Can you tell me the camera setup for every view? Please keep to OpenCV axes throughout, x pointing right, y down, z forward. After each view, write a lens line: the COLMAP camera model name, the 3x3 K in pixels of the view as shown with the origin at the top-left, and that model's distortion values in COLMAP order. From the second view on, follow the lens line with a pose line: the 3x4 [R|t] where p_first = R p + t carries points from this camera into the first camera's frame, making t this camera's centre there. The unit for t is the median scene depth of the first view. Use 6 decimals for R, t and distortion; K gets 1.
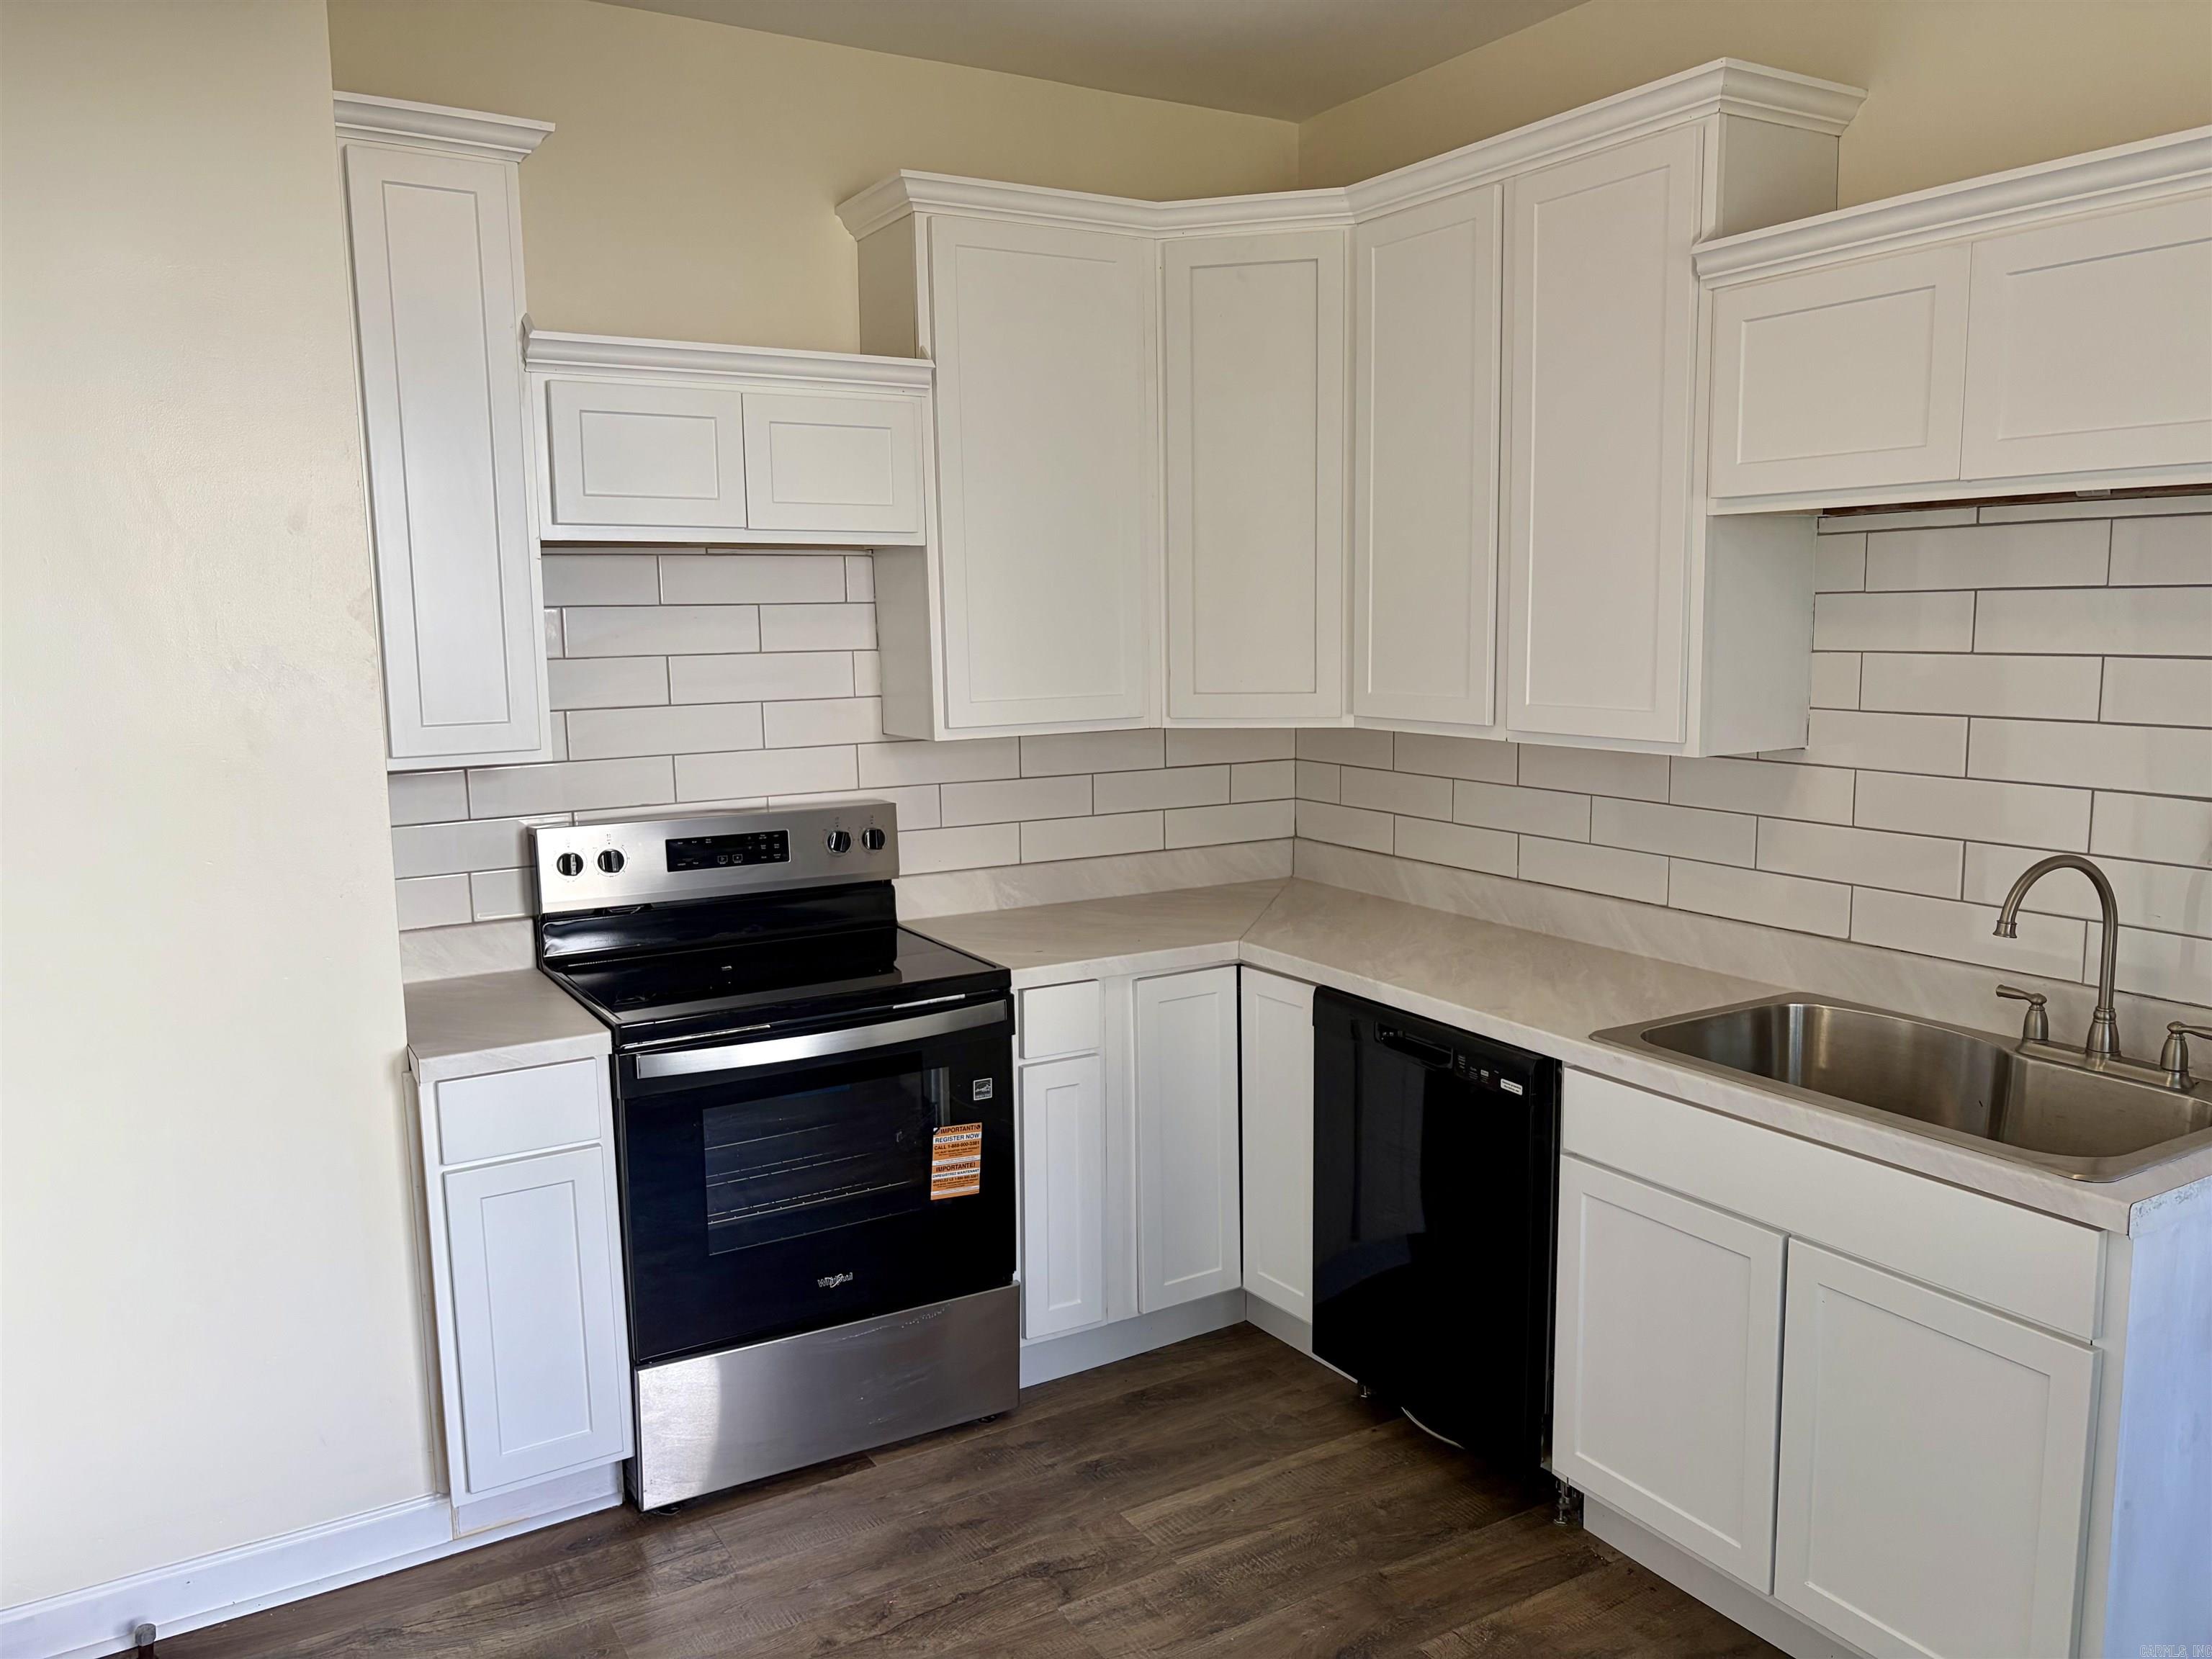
lens RADIAL K [[1668.0, 0, 1114.0], [0, 1668.0, 833.0], [0, 0, 1]] dist [0.075150, -0.101463]
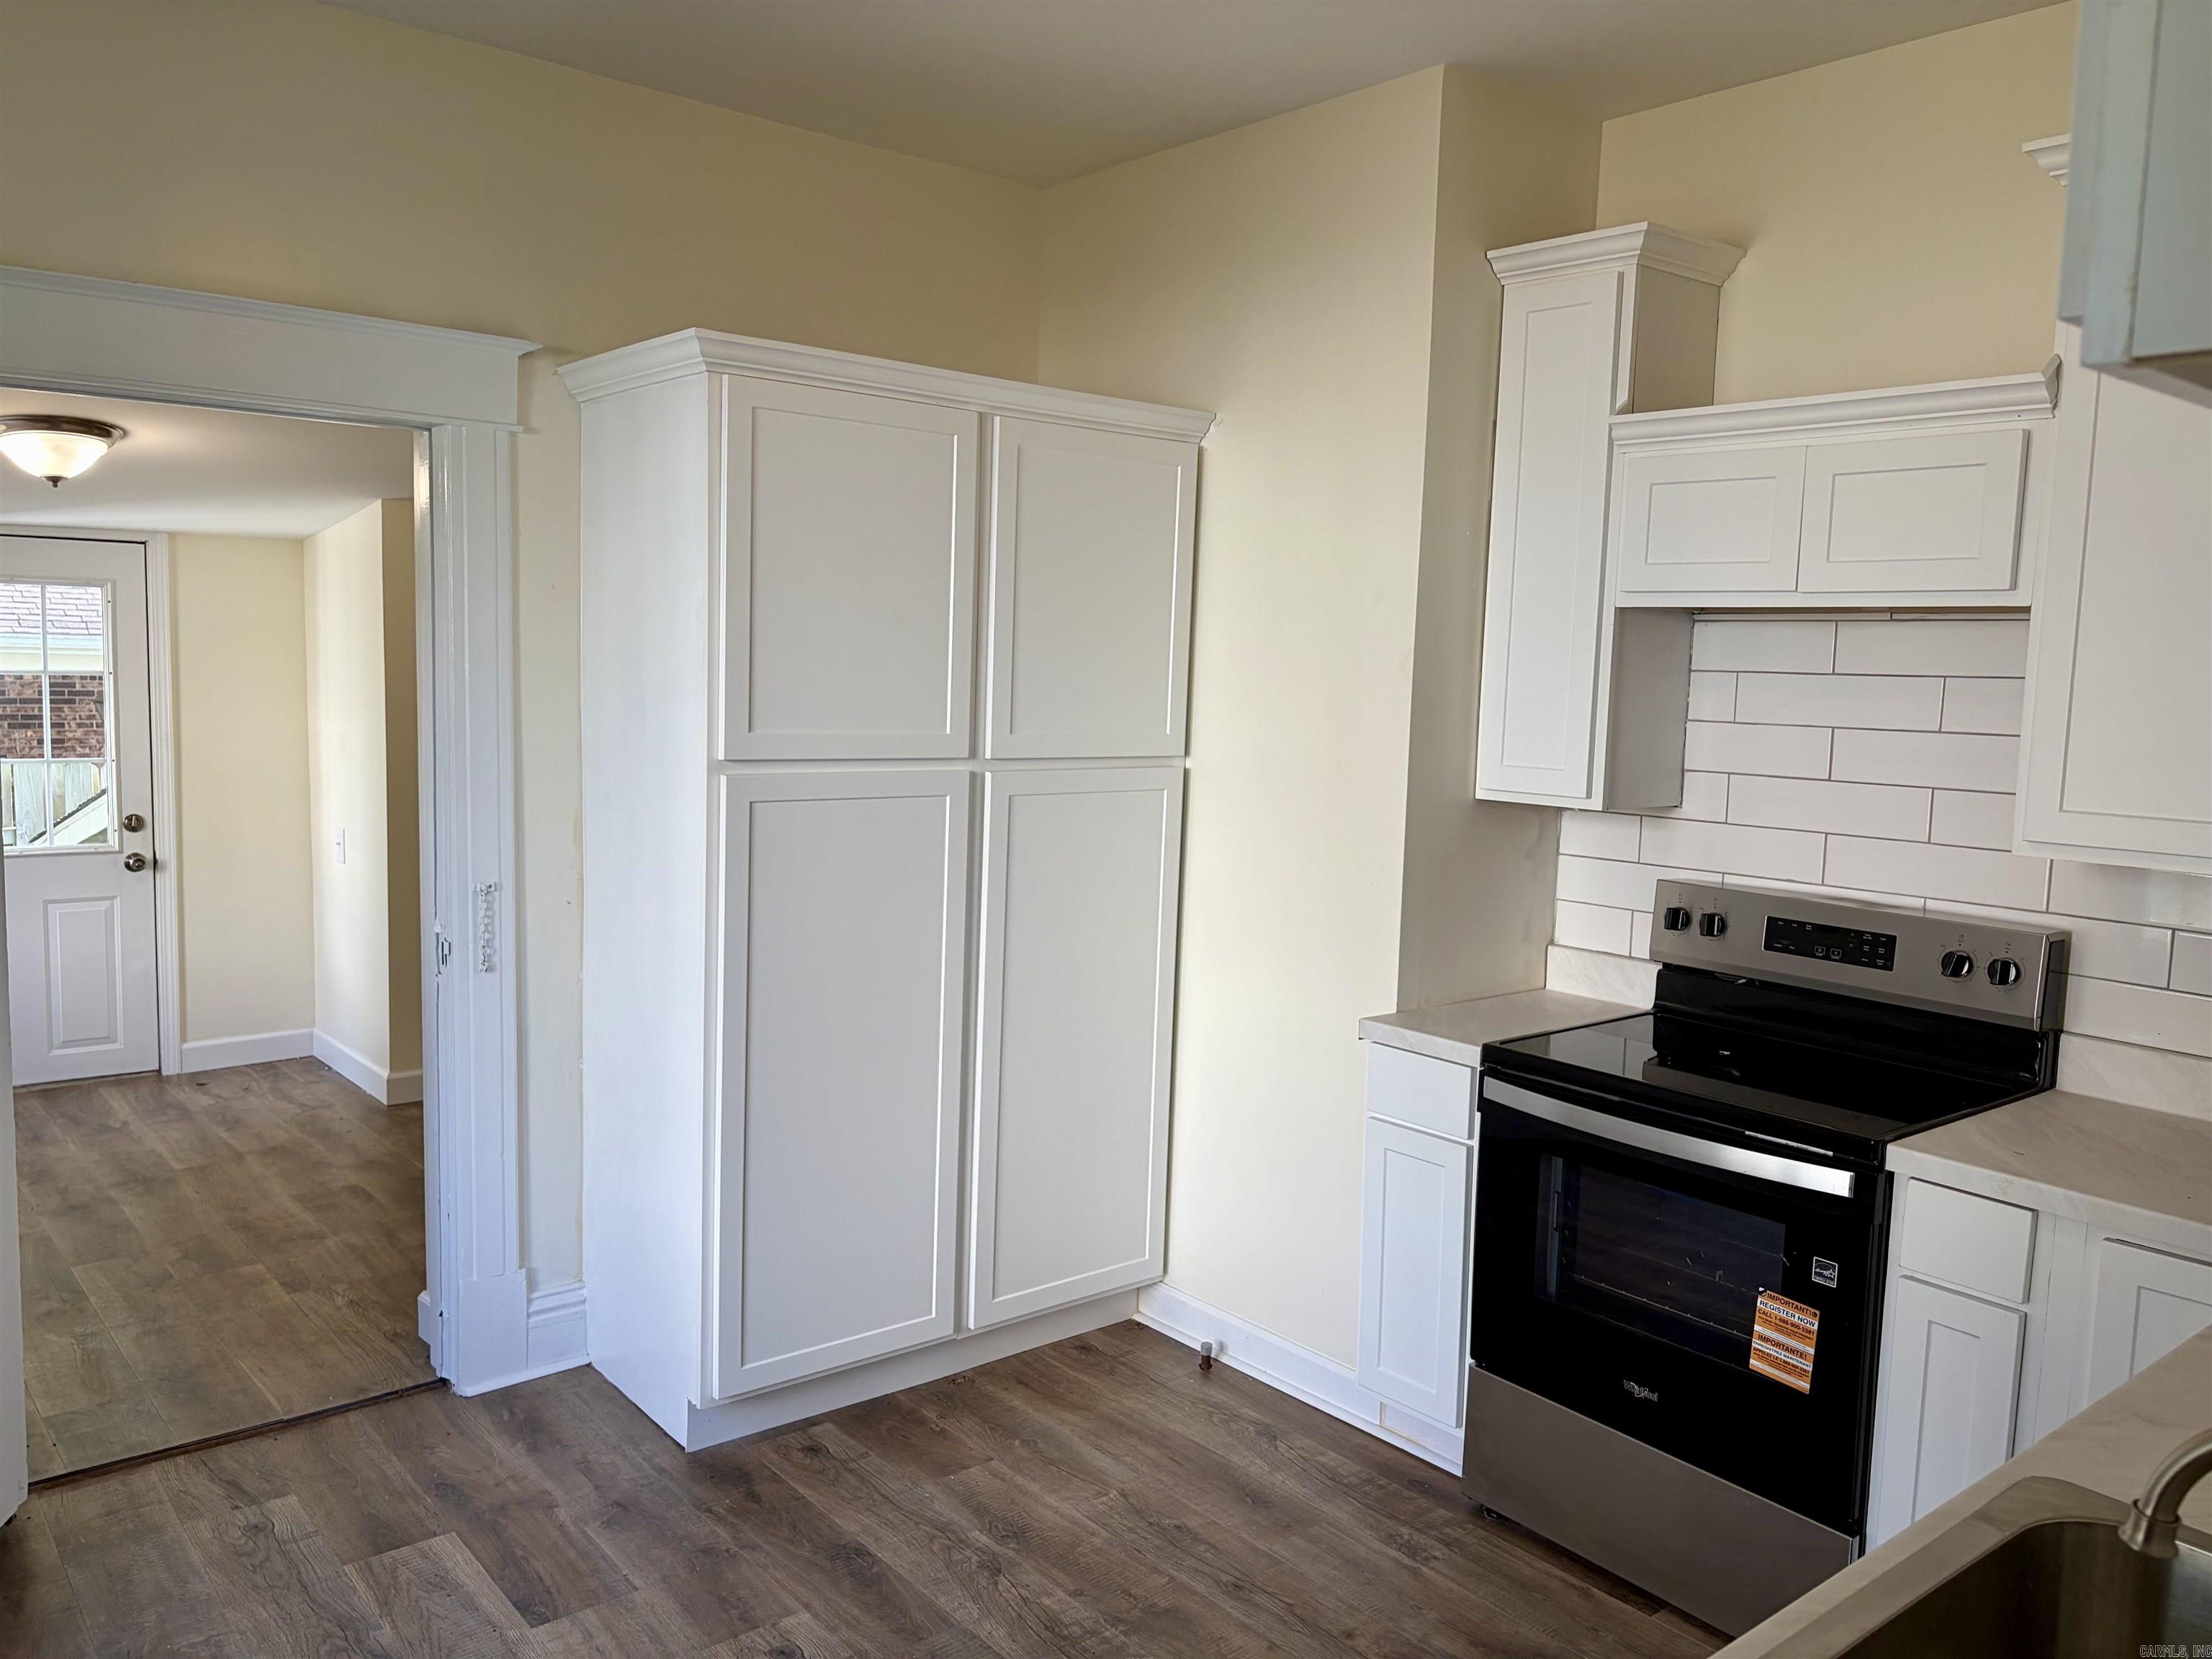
lens RADIAL K [[1668.0, 0, 1114.0], [0, 1668.0, 833.0], [0, 0, 1]] dist [0.075150, -0.101463]
pose [[0.151747, 0.123093, -0.980725, 0.645774], [-0.163393, 0.981688, 0.097932, -0.079882], [0.974821, 0.145383, 0.169081, 0.491009]]
